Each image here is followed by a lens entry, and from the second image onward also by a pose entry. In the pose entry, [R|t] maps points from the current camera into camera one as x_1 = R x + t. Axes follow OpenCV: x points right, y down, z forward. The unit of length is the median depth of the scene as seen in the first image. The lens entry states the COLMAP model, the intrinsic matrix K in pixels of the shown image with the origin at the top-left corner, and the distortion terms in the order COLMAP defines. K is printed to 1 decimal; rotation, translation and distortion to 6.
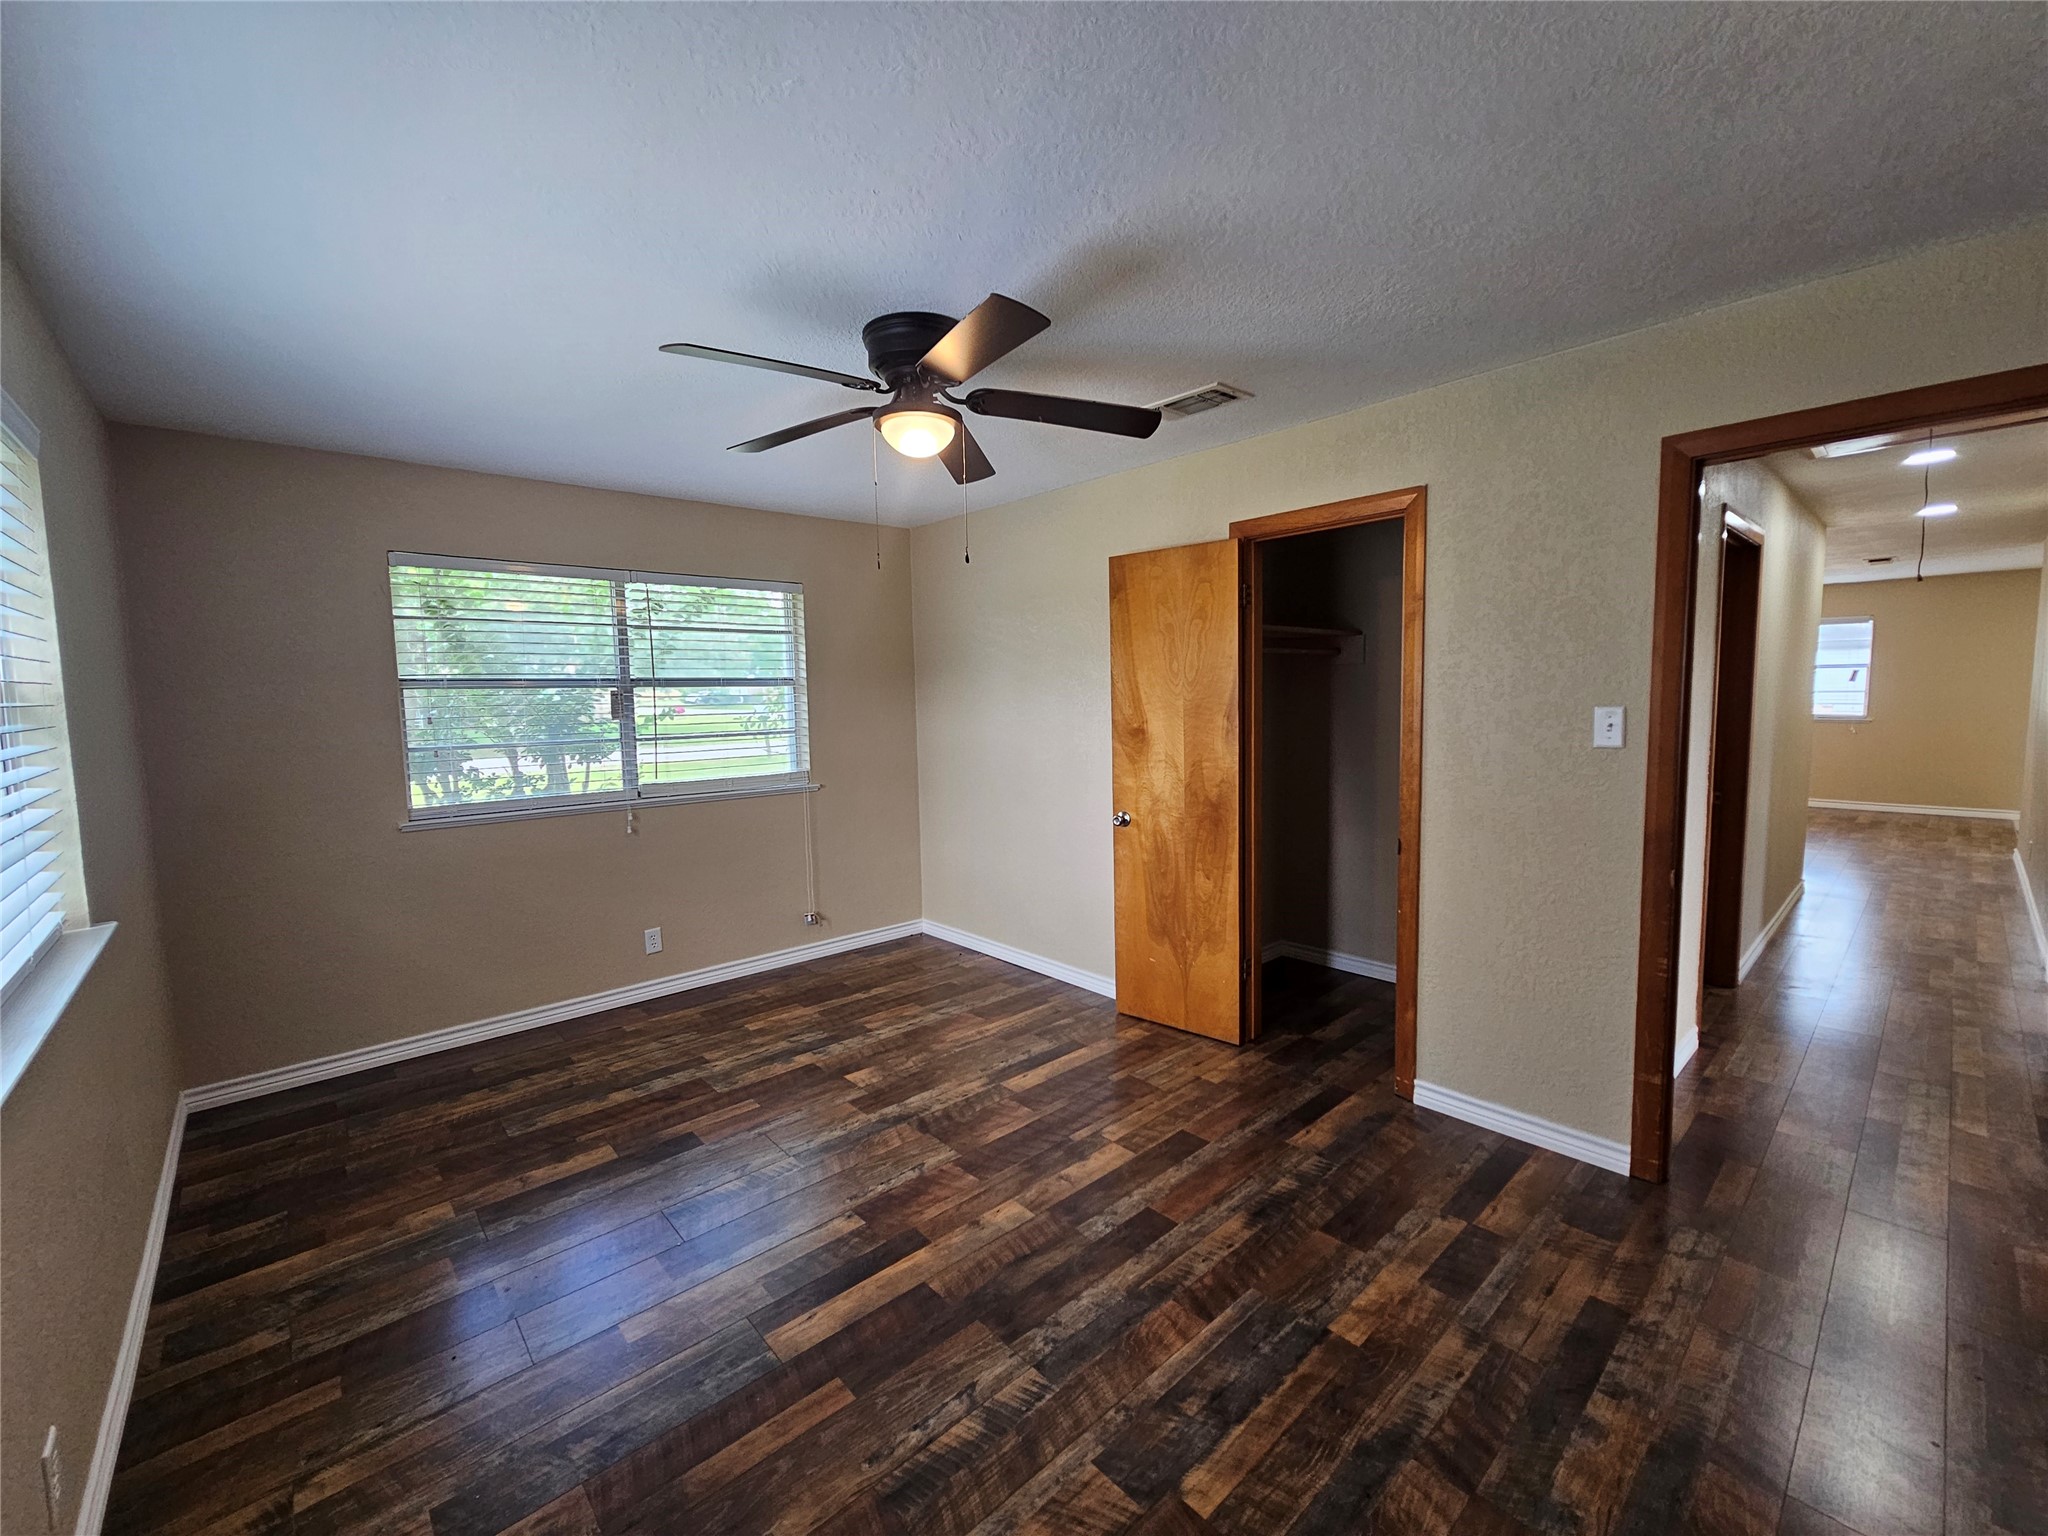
lens RADIAL K [[833.1, 0, 1024.0], [0, 833.1, 768.0], [0, 0, 1]] dist [0.000244, 0.000533]
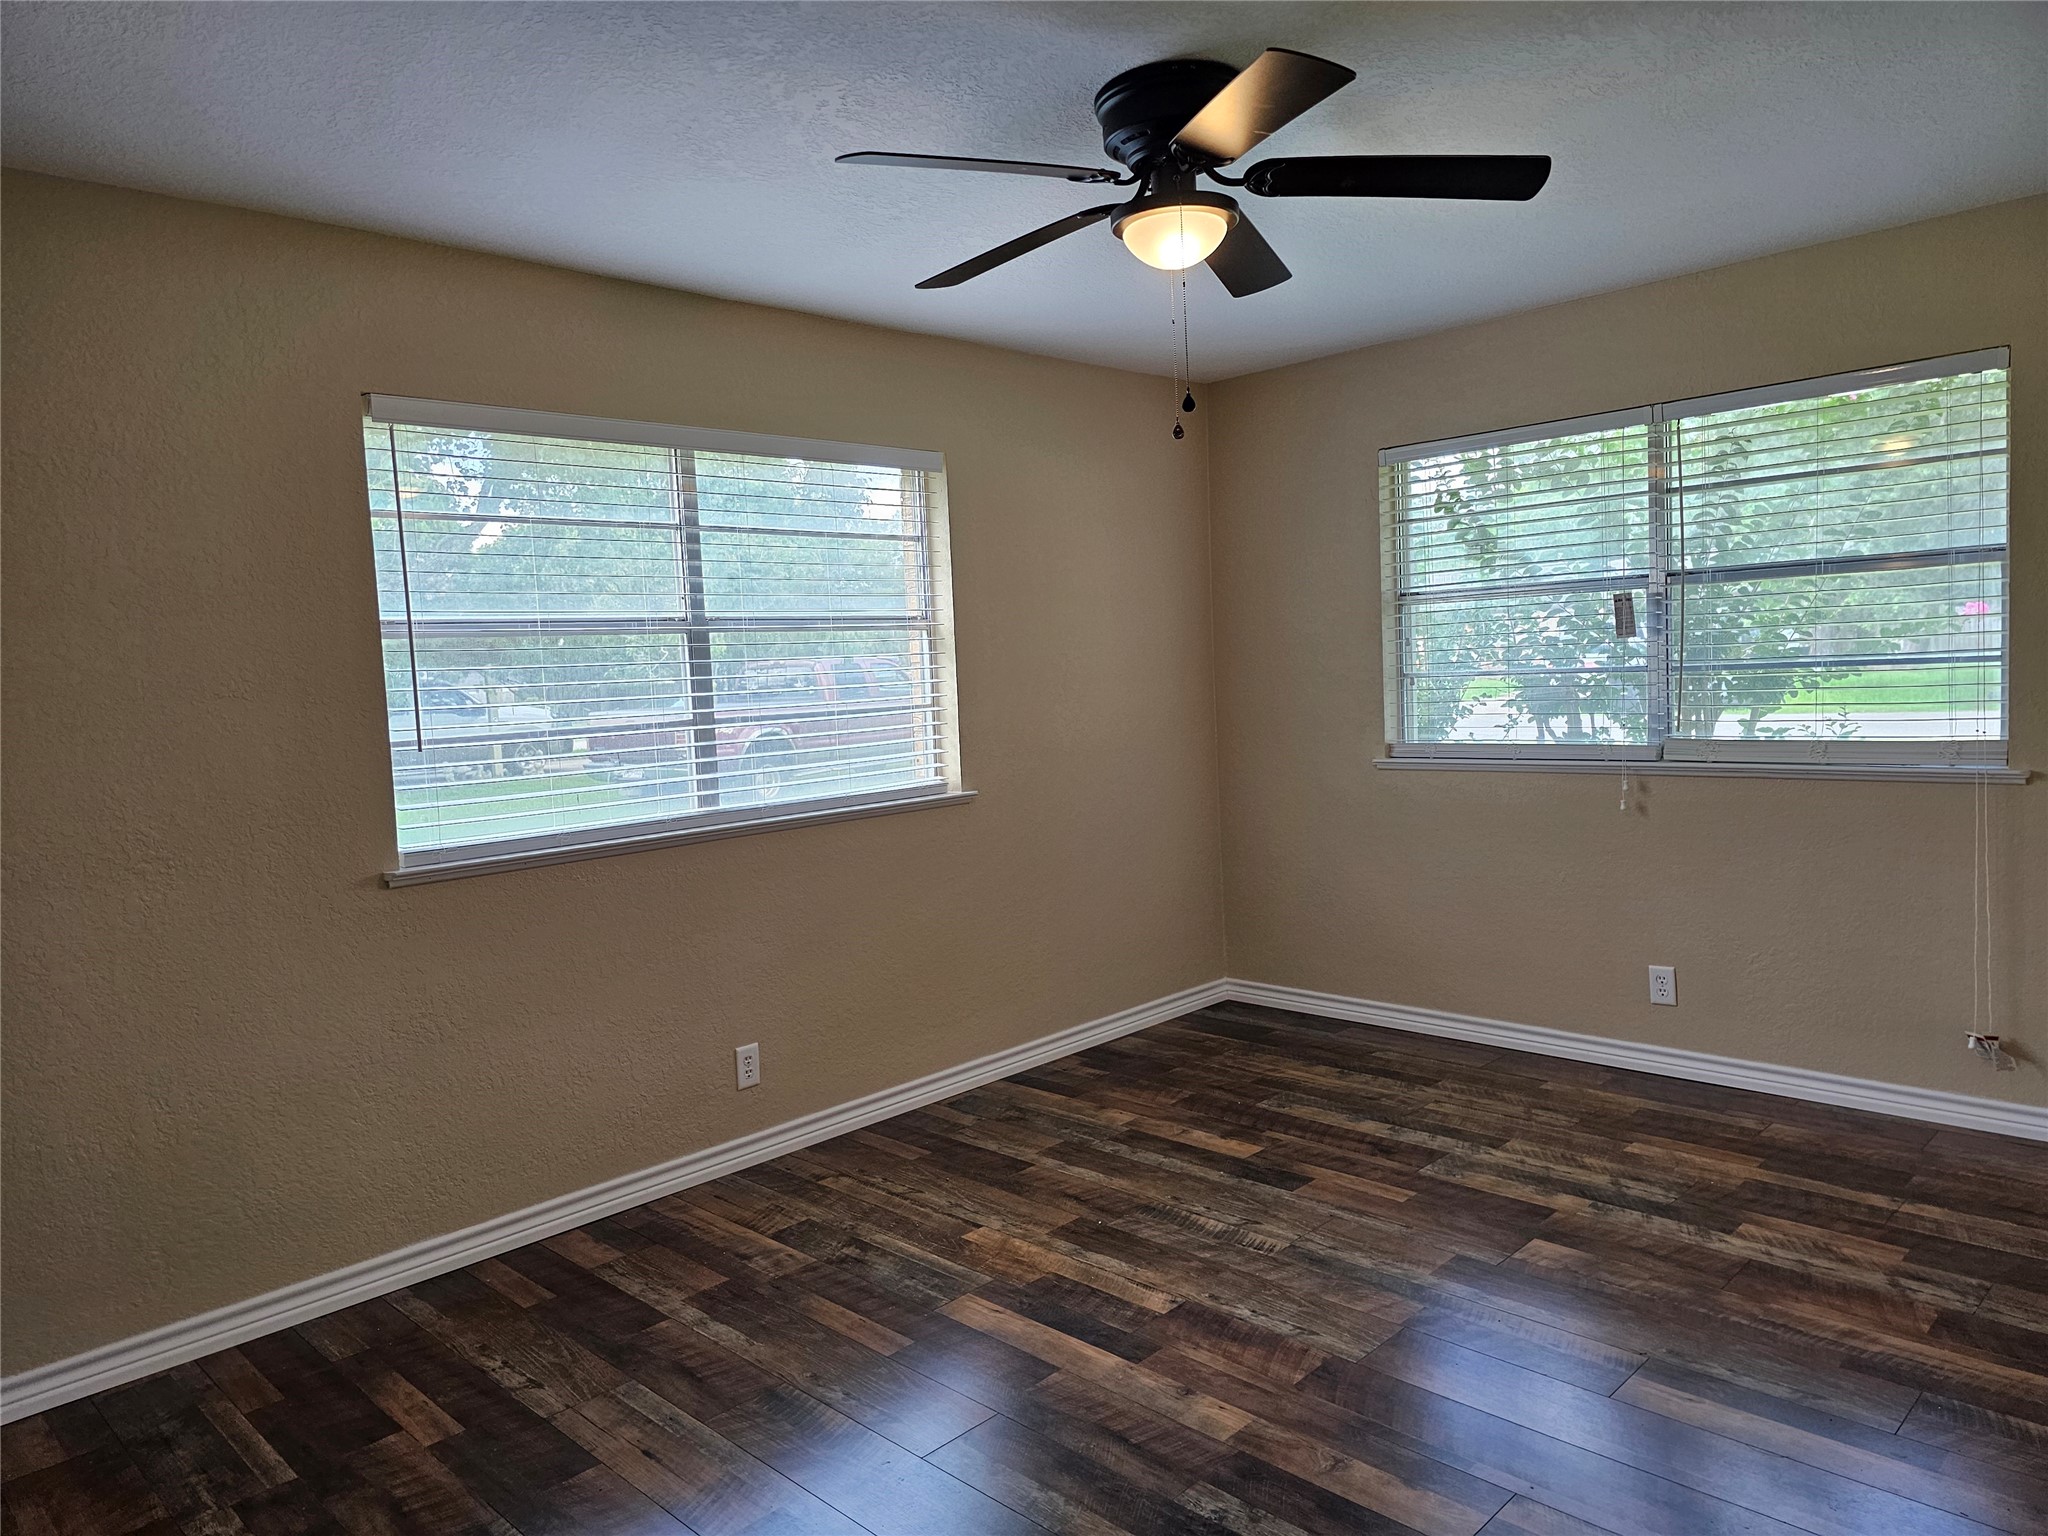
lens RADIAL K [[1373.6, 0, 1009.1], [0, 1373.6, 765.8], [0, 0, 1]] dist [0.074648, -0.071274]
pose [[0.054541, 0.088196, -0.994609, 0.684062], [-0.044386, 0.995321, 0.085825, -0.034278], [0.997525, 0.039465, 0.058201, 0.519151]]
